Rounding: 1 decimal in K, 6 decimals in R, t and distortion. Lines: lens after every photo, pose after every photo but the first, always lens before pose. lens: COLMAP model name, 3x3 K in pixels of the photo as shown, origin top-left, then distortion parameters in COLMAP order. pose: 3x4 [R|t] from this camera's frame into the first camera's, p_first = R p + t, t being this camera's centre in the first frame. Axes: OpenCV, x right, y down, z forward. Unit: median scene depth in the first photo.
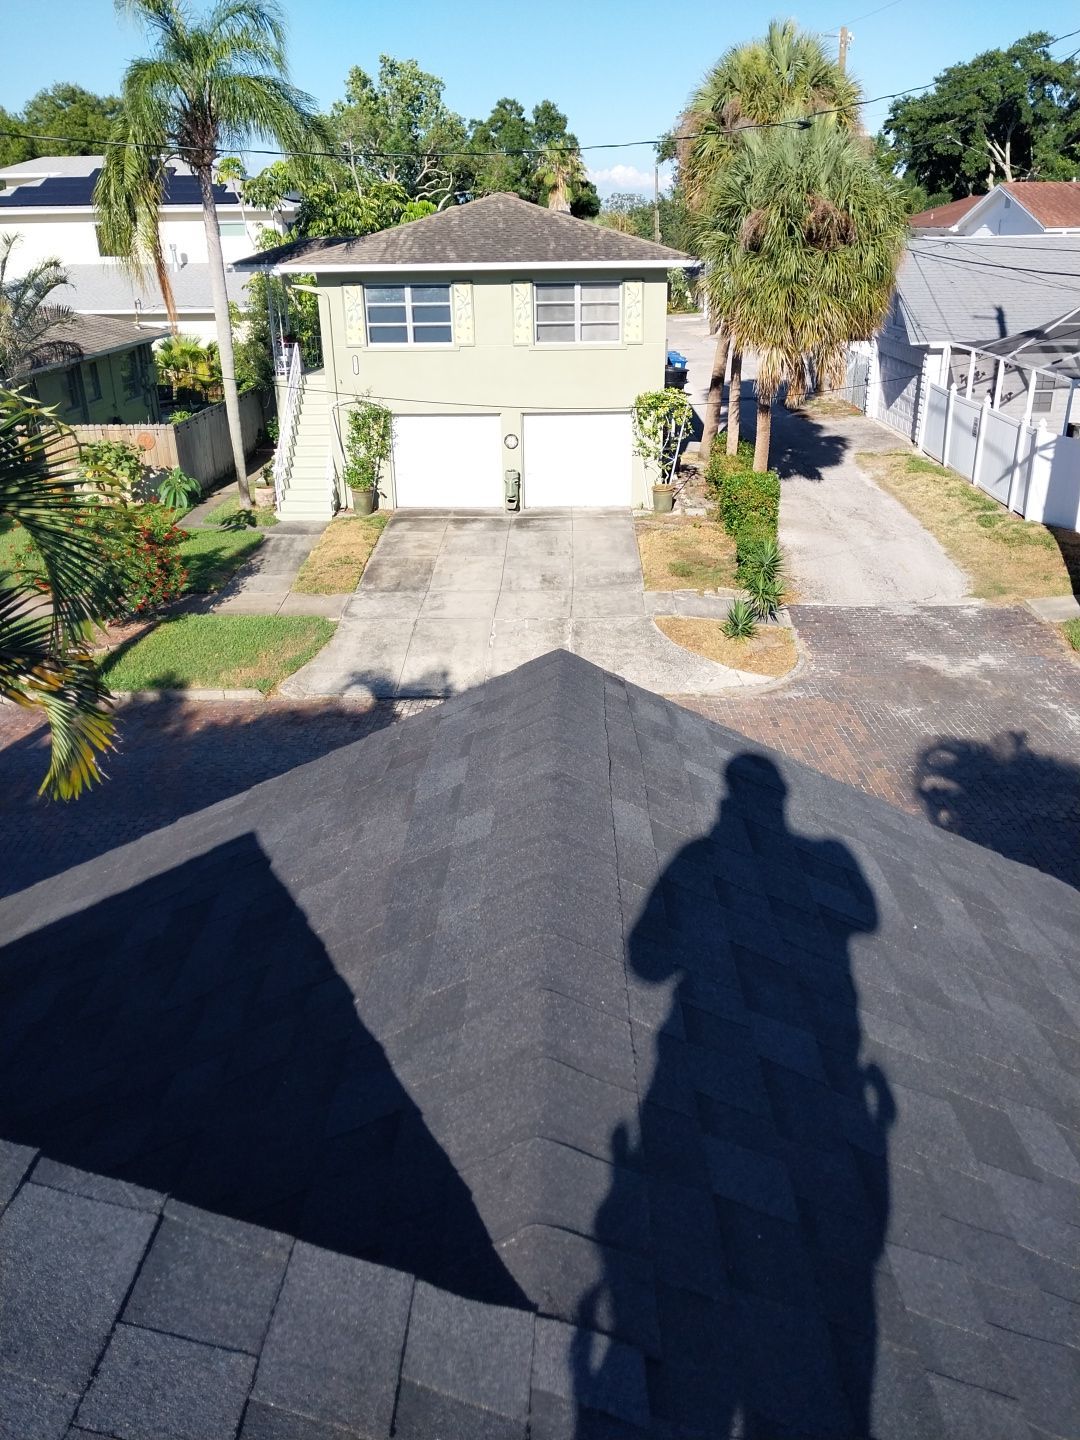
lens RADIAL K [[1120.3, 0, 541.7], [0, 1120.3, 692.2], [0, 0, 1]] dist [0.029328, -0.040884]
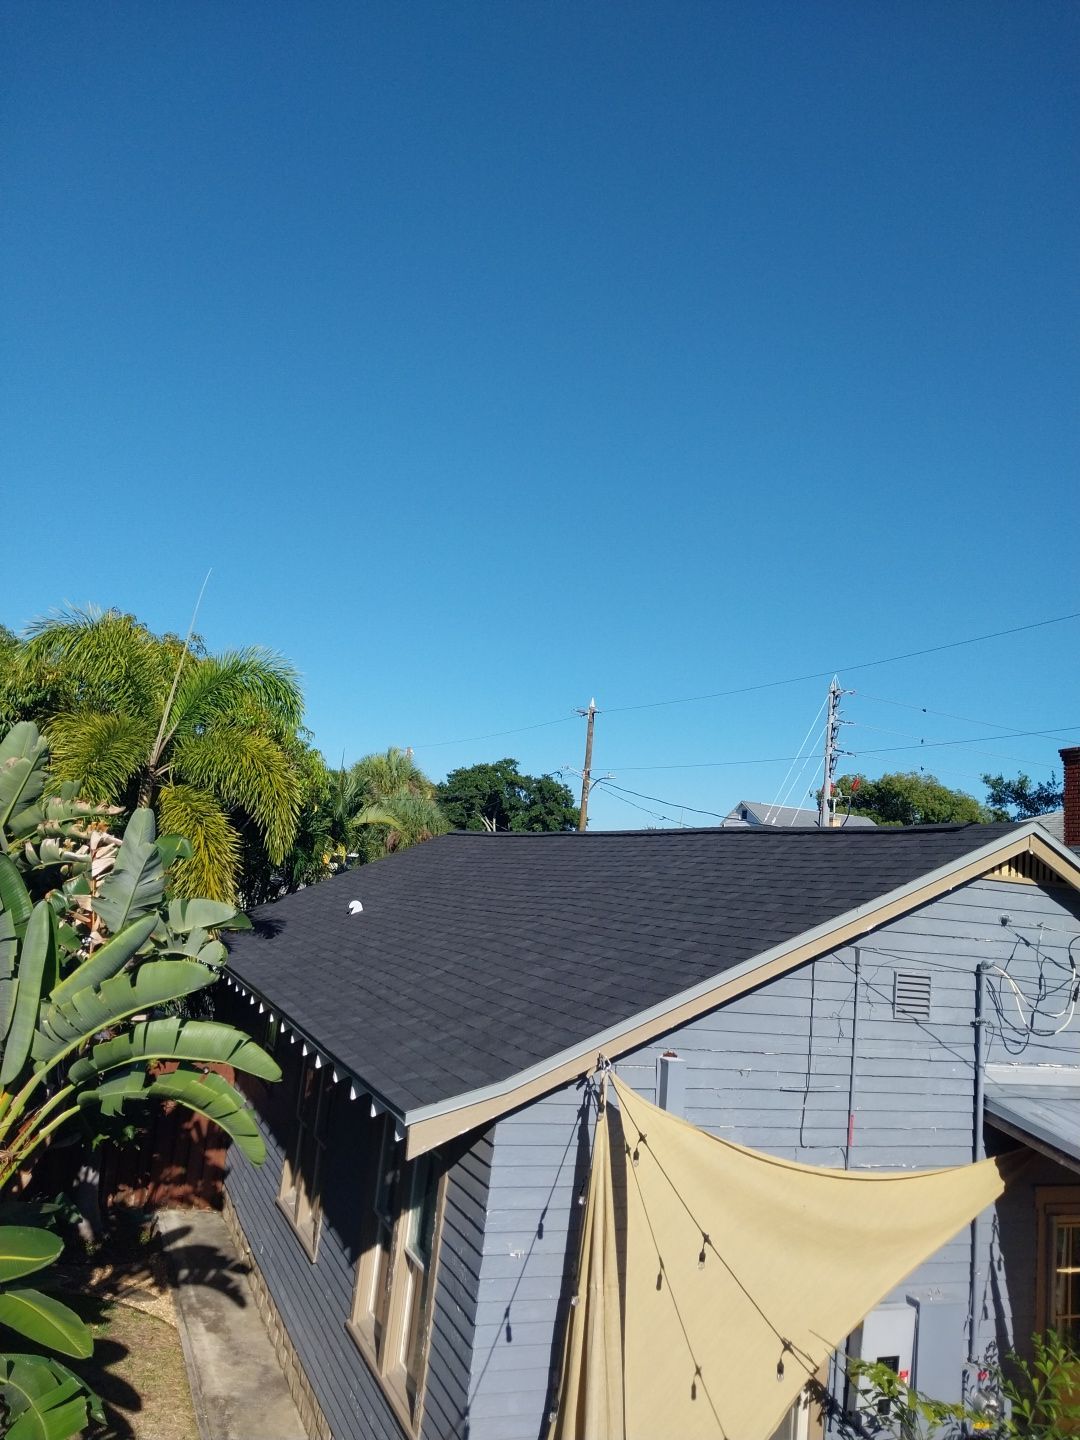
lens RADIAL K [[1120.3, 0, 536.8], [0, 1120.3, 717.7], [0, 0, 1]] dist [0.029328, -0.040884]
pose [[0.912630, 0.153946, 0.378692, -0.259334], [0.057017, 0.869387, -0.490831, 0.281124], [-0.404791, 0.469539, 0.784651, -0.557464]]
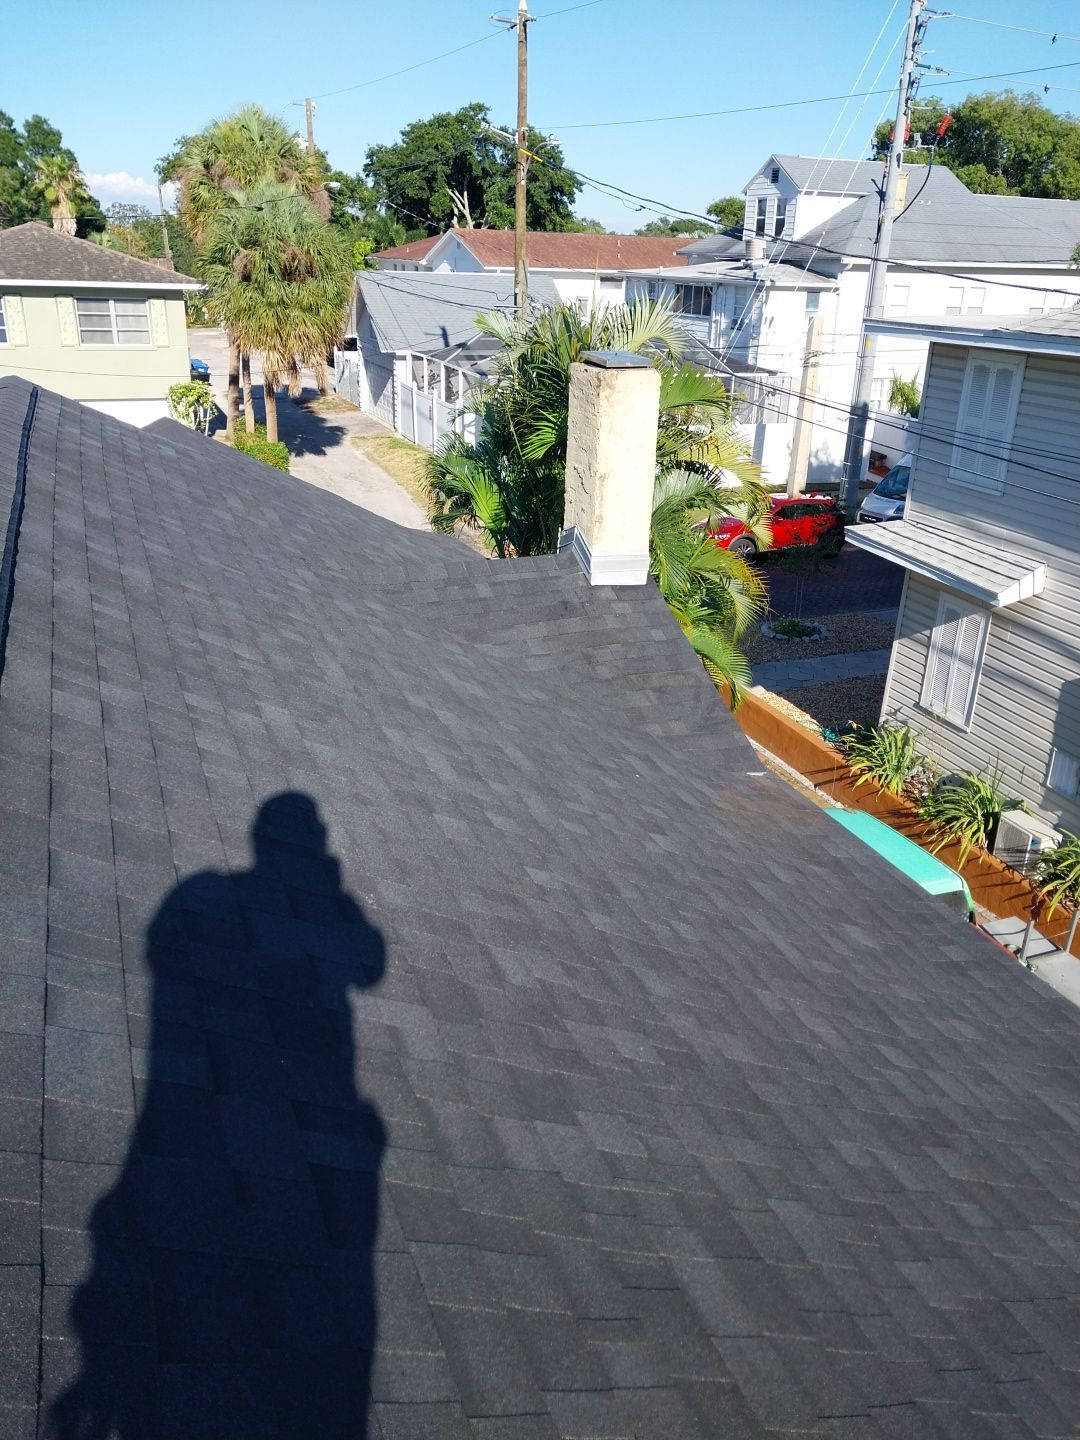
lens RADIAL K [[1120.3, 0, 552.2], [0, 1120.3, 708.7], [0, 0, 1]] dist [0.029328, -0.040884]
pose [[0.919151, -0.107221, 0.379032, -0.032521], [0.107828, 0.993974, 0.019695, 0.100094], [-0.378860, 0.022767, 0.925174, -0.282784]]
